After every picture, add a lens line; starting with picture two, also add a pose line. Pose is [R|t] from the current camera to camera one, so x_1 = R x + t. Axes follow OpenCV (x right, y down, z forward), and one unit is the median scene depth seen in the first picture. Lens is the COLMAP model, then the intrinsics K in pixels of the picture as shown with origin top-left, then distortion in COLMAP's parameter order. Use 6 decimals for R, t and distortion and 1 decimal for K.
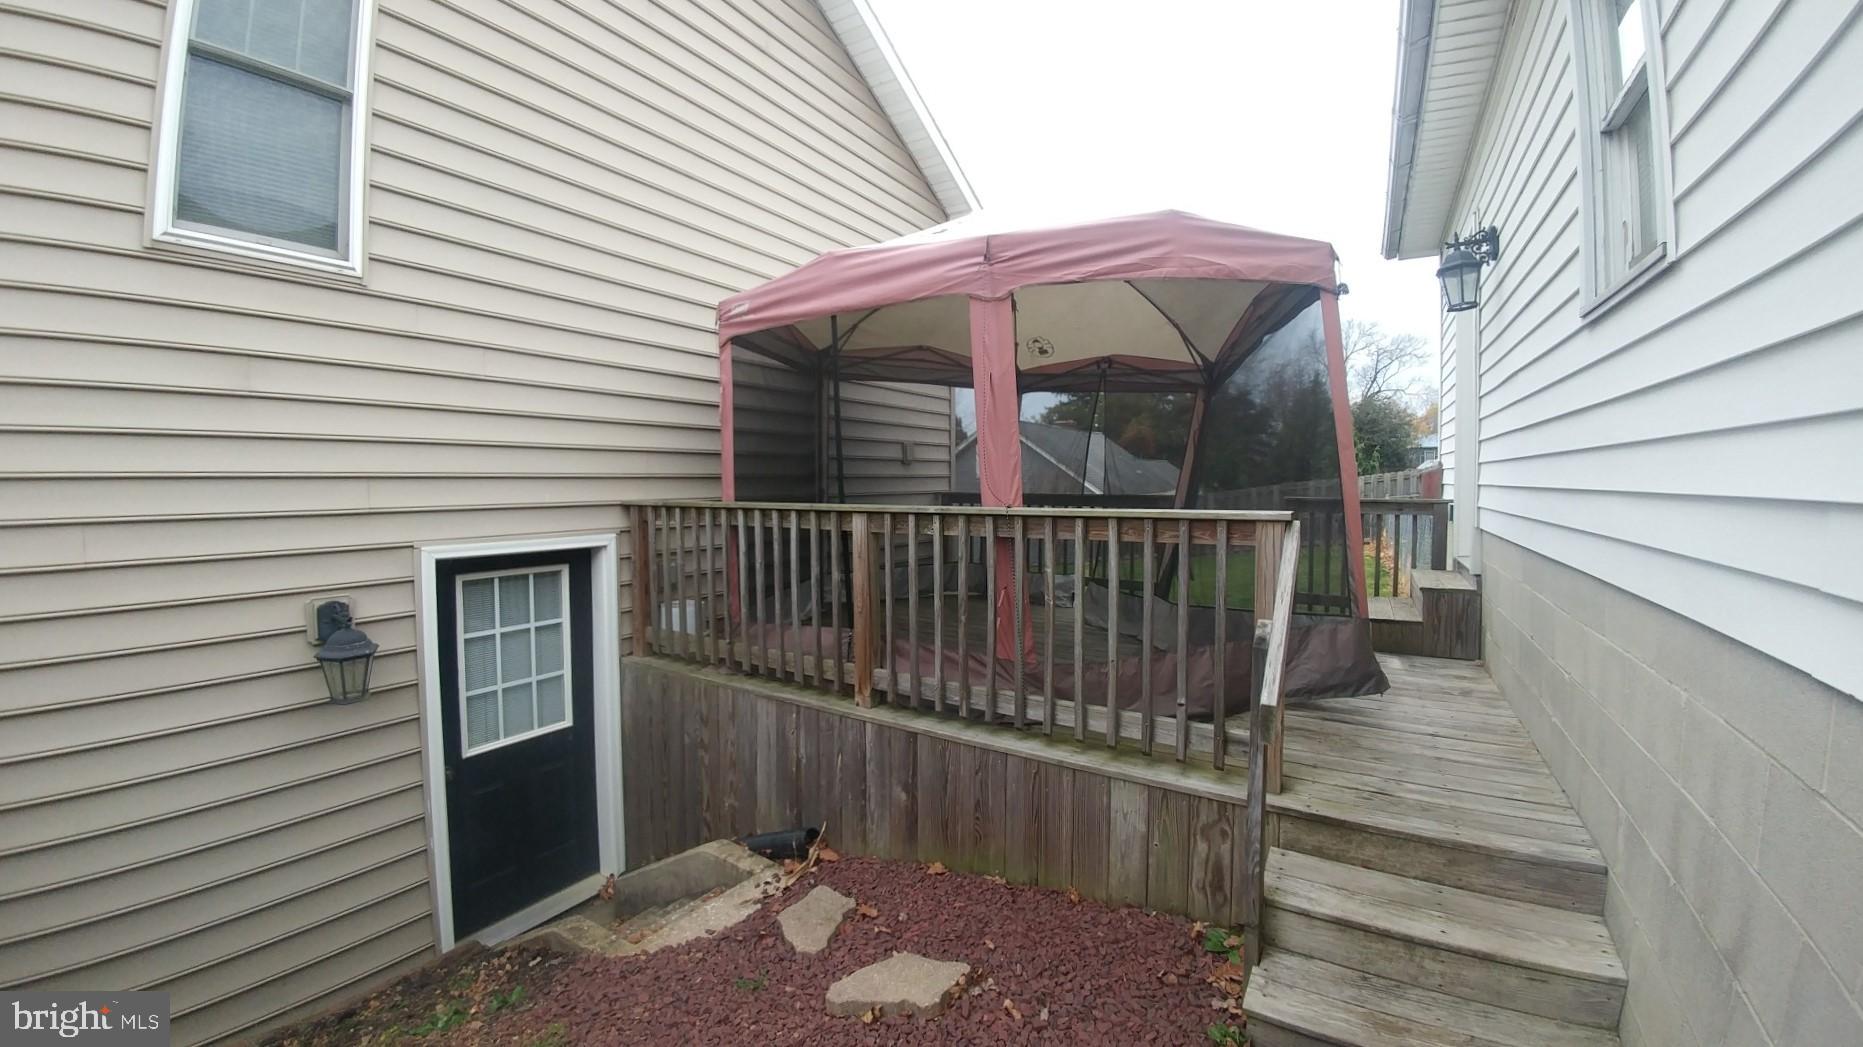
lens RADIAL K [[690.6, 0, 927.8], [0, 690.6, 499.7], [0, 0, 1]] dist [-0.035289, -0.010217]
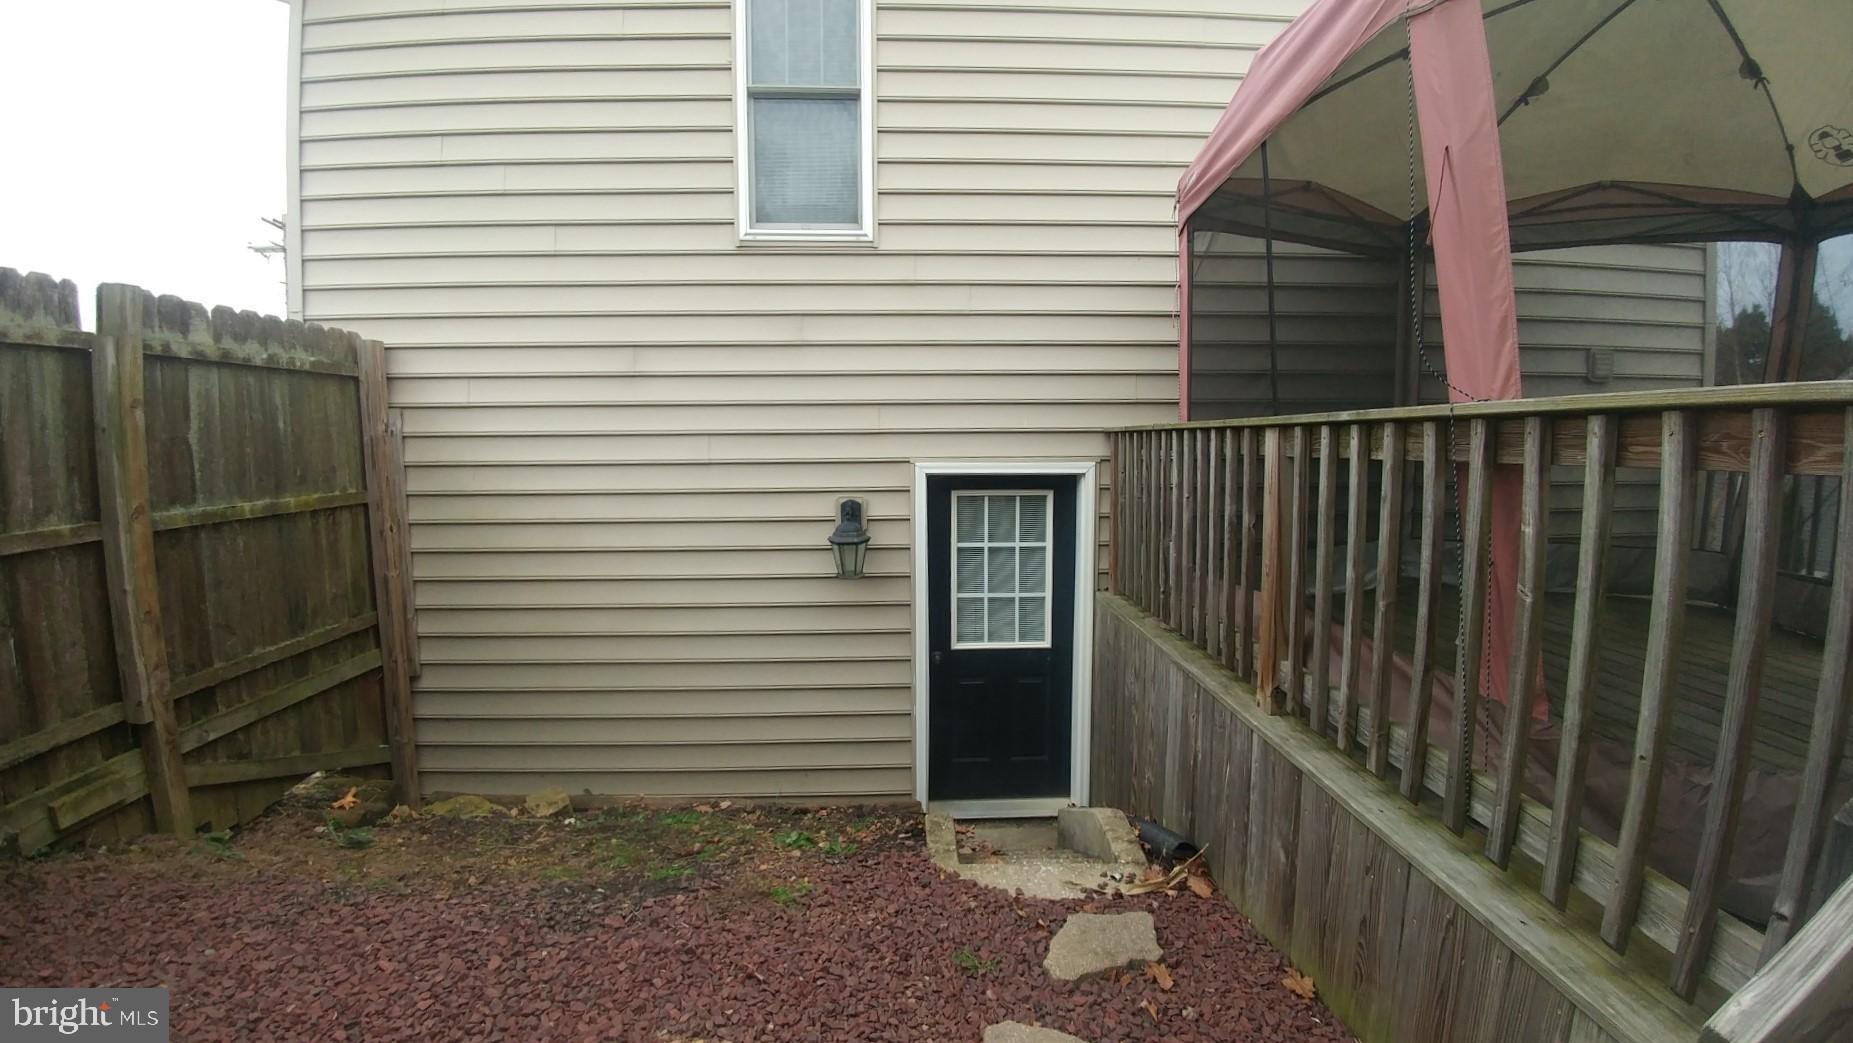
lens RADIAL K [[686.8, 0, 922.9], [0, 686.8, 497.8], [0, 0, 1]] dist [-0.035289, -0.010217]
pose [[0.558121, 0.070332, -0.826773, 0.268490], [-0.019505, 0.997238, 0.071666, 0.046525], [0.829530, -0.023872, 0.557951, 0.344622]]
